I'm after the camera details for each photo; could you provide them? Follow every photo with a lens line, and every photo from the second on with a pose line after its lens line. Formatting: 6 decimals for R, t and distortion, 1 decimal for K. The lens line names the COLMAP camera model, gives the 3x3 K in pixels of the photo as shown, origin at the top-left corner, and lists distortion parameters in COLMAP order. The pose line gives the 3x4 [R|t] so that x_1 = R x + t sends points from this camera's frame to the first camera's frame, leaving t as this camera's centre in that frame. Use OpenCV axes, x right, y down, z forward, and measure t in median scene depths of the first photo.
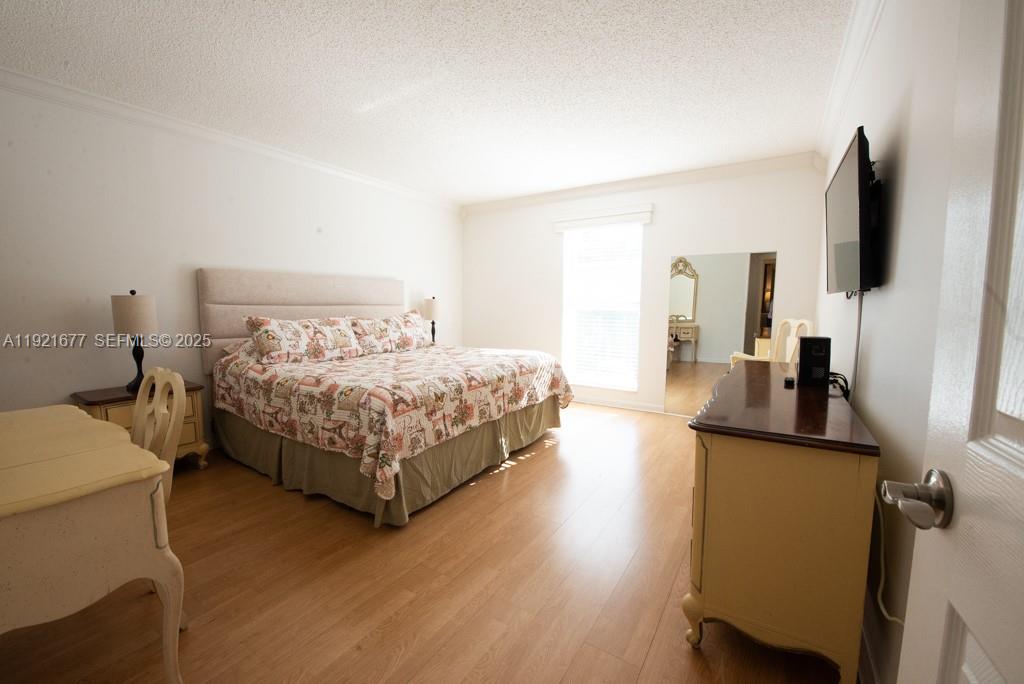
lens RADIAL K [[402.3, 0, 512.0], [0, 402.3, 342.0], [0, 0, 1]] dist [0.000230, -0.000002]
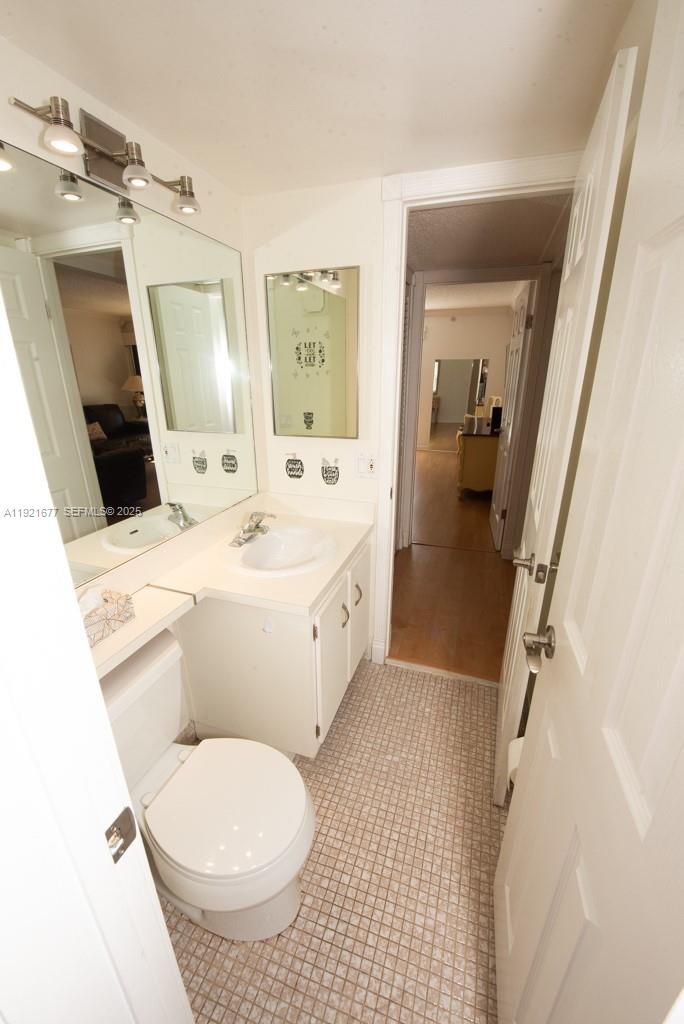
lens RADIAL K [[402.3, 0, 342.0], [0, 402.3, 512.0], [0, 0, 1]] dist [0.000230, -0.000002]
pose [[0.969910, -0.084117, 0.228470, -0.985969], [0.027337, 0.970111, 0.241117, -0.008057], [-0.241923, -0.227616, 0.943220, -1.527059]]
